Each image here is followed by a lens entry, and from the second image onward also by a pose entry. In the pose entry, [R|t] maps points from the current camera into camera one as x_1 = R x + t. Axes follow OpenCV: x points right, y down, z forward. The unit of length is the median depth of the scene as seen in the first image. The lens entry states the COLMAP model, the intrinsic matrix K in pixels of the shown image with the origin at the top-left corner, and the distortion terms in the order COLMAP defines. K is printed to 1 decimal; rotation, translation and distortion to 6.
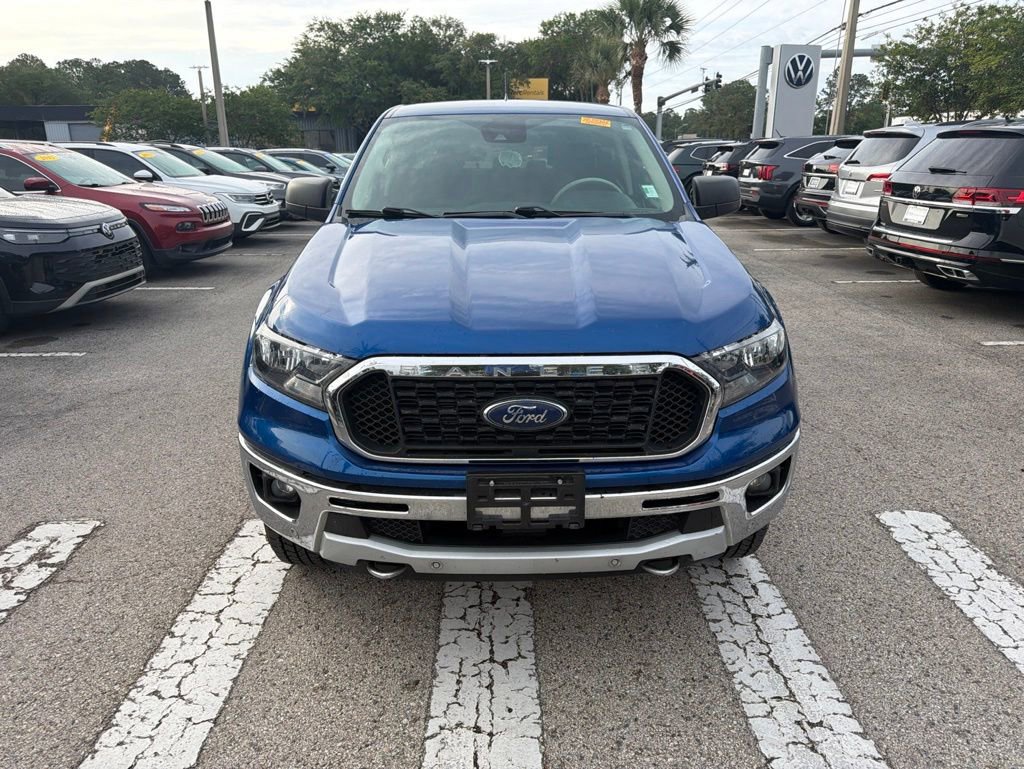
lens RADIAL K [[728.2, 0, 512.8], [0, 728.2, 373.8], [0, 0, 1]] dist [0.018890, -0.022445]
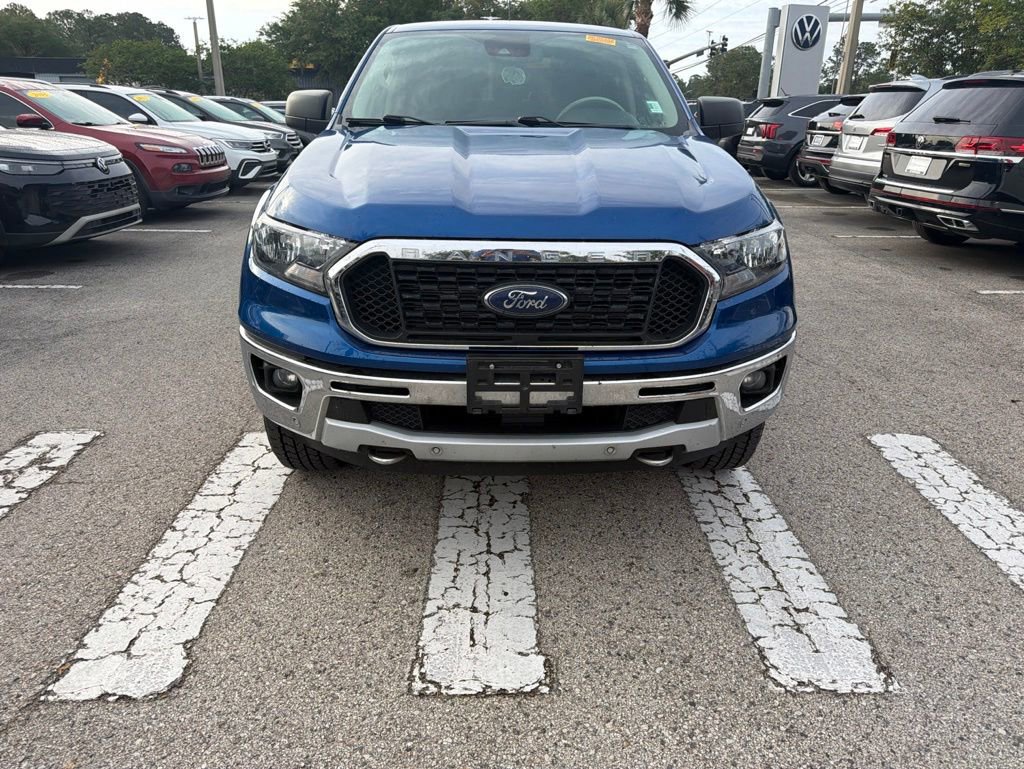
lens RADIAL K [[728.2, 0, 518.9], [0, 728.2, 375.7], [0, 0, 1]] dist [0.018890, -0.022445]
pose [[0.999816, 0.015185, 0.011697, -0.001867], [-0.015705, 0.998831, 0.045713, 0.090218], [-0.010989, -0.045888, 0.998886, -0.009221]]
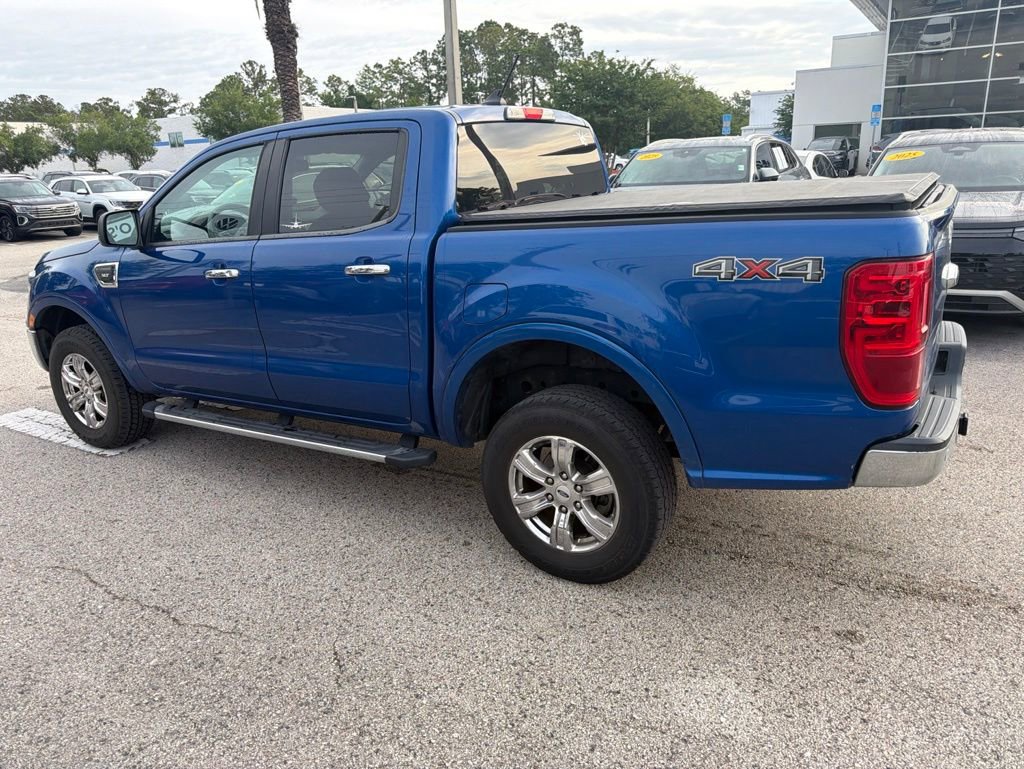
lens RADIAL K [[728.2, 0, 511.6], [0, 728.2, 379.3], [0, 0, 1]] dist [0.018890, -0.022445]
pose [[-0.542251, 0.269416, -0.795851, 1.197667], [-0.205369, 0.875969, 0.436465, -0.865515], [0.814732, 0.400117, -0.419665, 2.740502]]
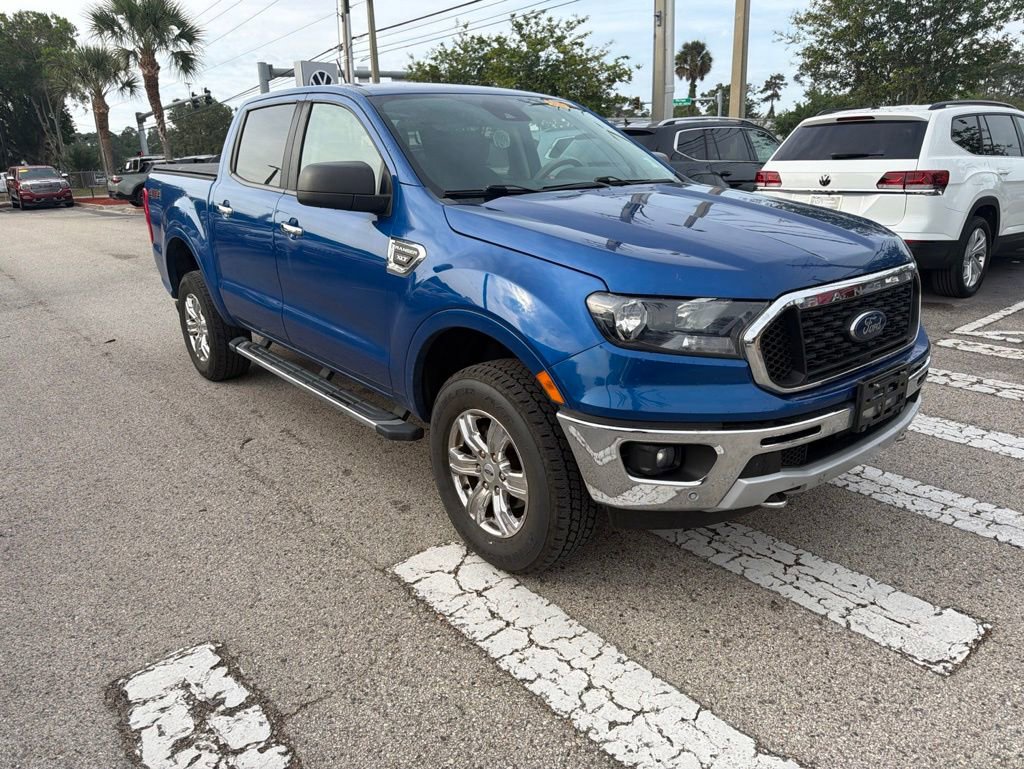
lens RADIAL K [[728.2, 0, 513.1], [0, 728.2, 378.8], [0, 0, 1]] dist [0.018890, -0.022445]
pose [[0.786752, -0.200195, 0.583903, -0.897555], [0.210238, 0.976295, 0.051454, -0.031993], [-0.580363, 0.082277, 0.810191, 0.292302]]
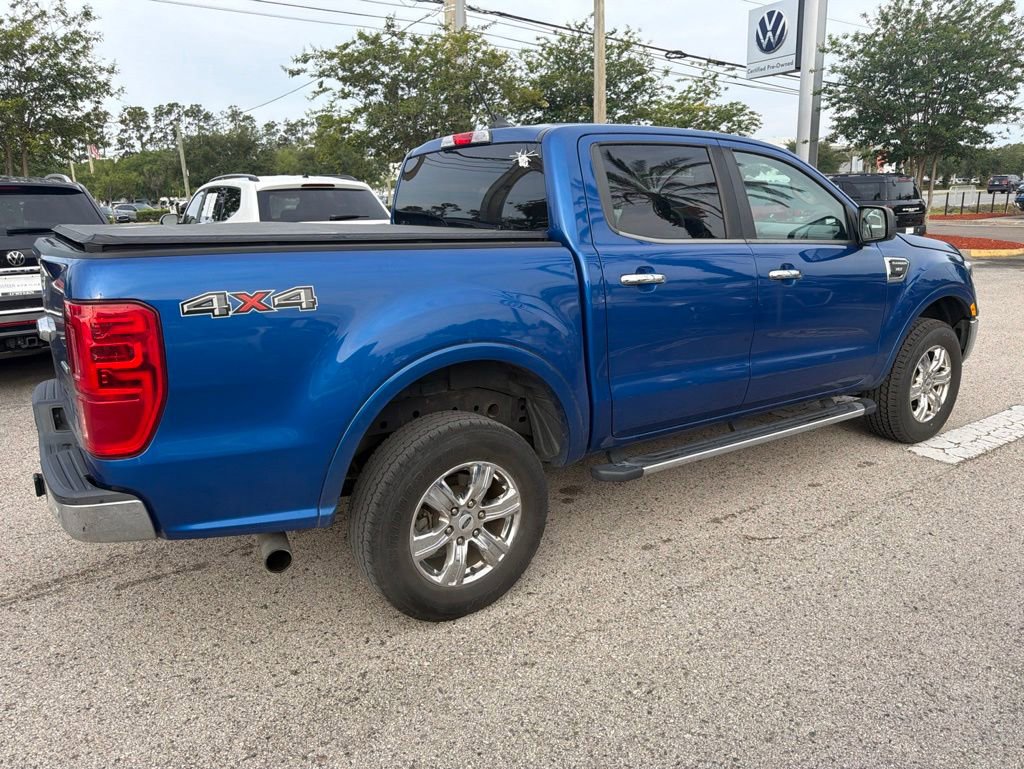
lens RADIAL K [[728.2, 0, 516.3], [0, 728.2, 375.2], [0, 0, 1]] dist [0.018890, -0.022445]
pose [[-0.545811, -0.186934, 0.816790, -1.241640], [0.273002, 0.881932, 0.384272, -0.822415], [-0.792187, 0.432725, -0.430335, 2.700237]]
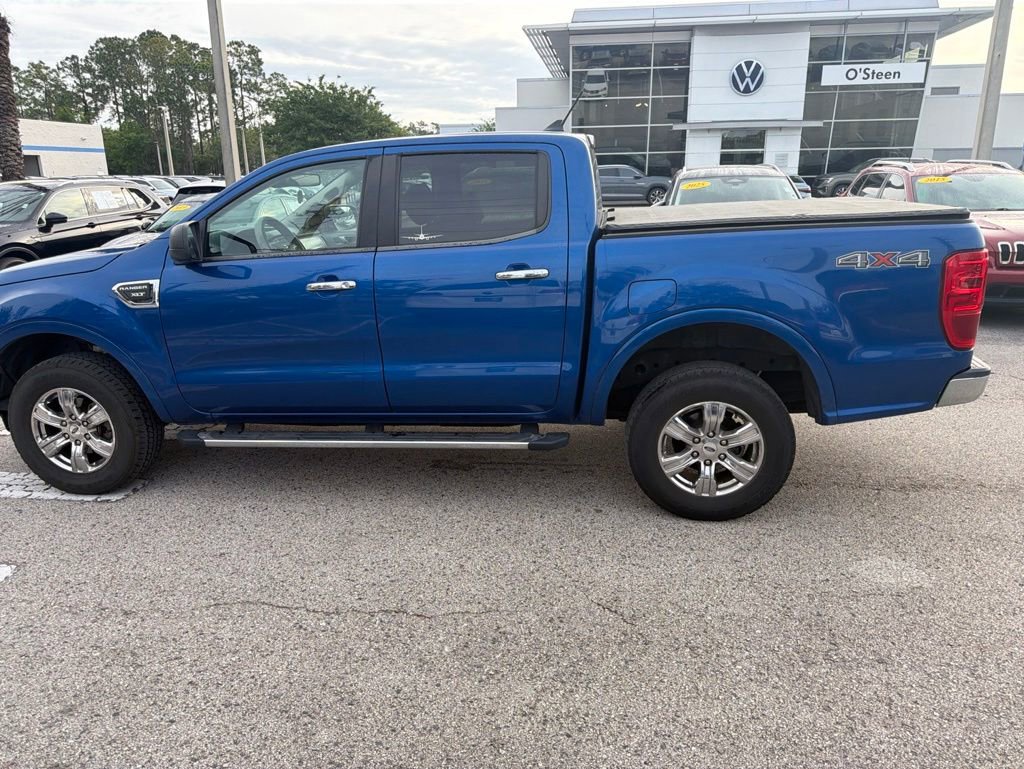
lens RADIAL K [[728.2, 0, 507.3], [0, 728.2, 375.2], [0, 0, 1]] dist [0.018890, -0.022445]
pose [[-0.160811, 0.269447, -0.949494, 1.638912], [-0.275937, 0.911379, 0.305365, -0.686640], [0.947628, 0.311106, -0.072209, 2.112263]]
